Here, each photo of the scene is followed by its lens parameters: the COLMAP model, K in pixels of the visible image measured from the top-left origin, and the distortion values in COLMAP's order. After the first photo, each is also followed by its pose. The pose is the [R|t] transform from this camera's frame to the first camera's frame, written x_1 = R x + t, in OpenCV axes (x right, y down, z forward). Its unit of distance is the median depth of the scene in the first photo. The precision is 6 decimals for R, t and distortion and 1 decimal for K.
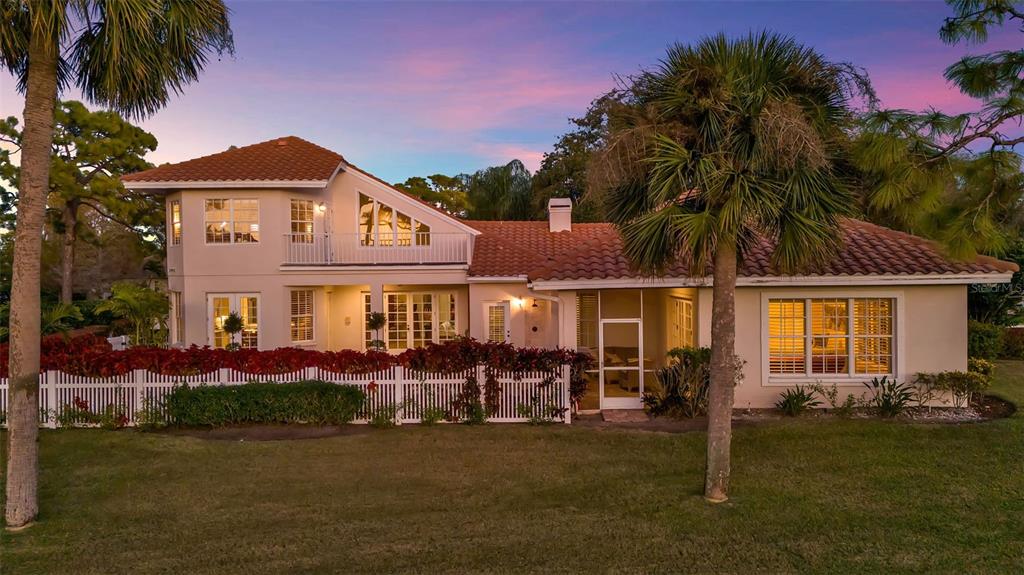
lens RADIAL K [[764.6, 0, 516.6], [0, 764.6, 283.4], [0, 0, 1]] dist [0.054799, -0.027816]
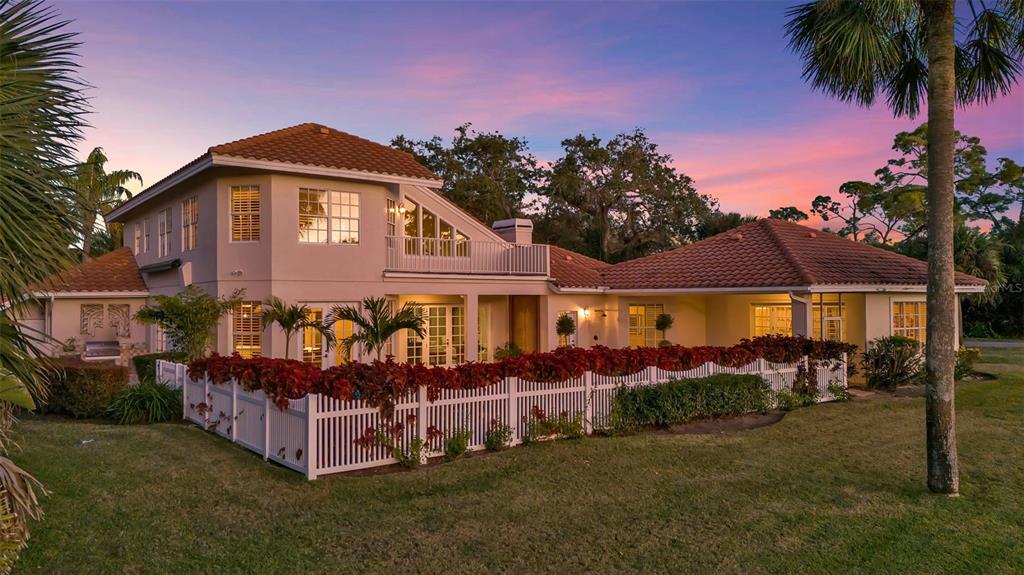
lens RADIAL K [[764.6, 0, 512.5], [0, 764.6, 288.8], [0, 0, 1]] dist [0.054799, -0.027816]
pose [[0.790624, 0.019130, 0.612003, -1.071164], [0.005808, 0.999233, -0.038738, 0.047548], [-0.612275, 0.034182, 0.789906, 0.330586]]
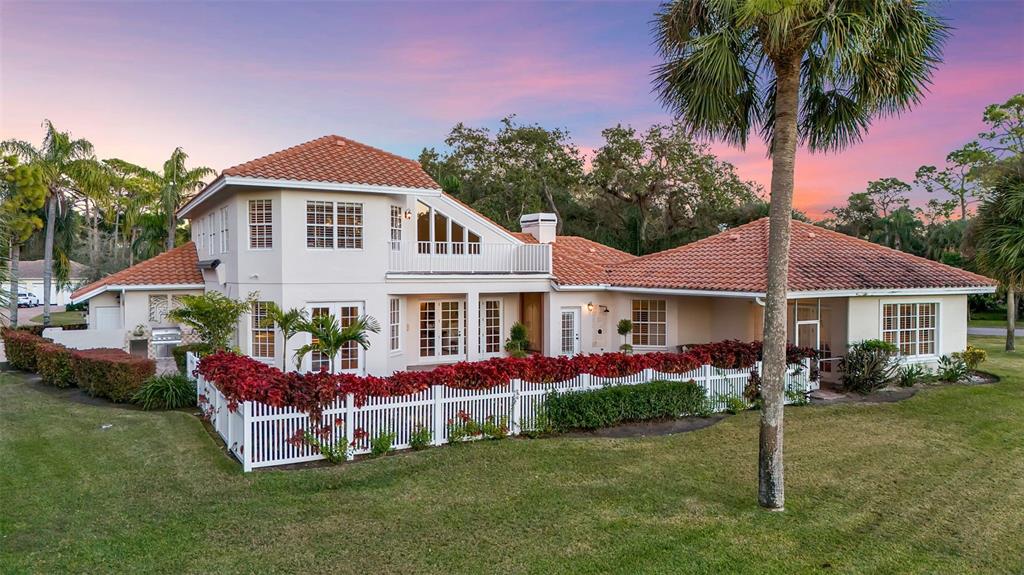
lens RADIAL K [[764.6, 0, 504.2], [0, 764.6, 291.3], [0, 0, 1]] dist [0.054799, -0.027816]
pose [[0.870129, -0.000594, 0.492824, -0.963607], [-0.002421, 0.999982, 0.005480, -0.009168], [-0.492819, -0.005961, 0.870112, 0.129707]]
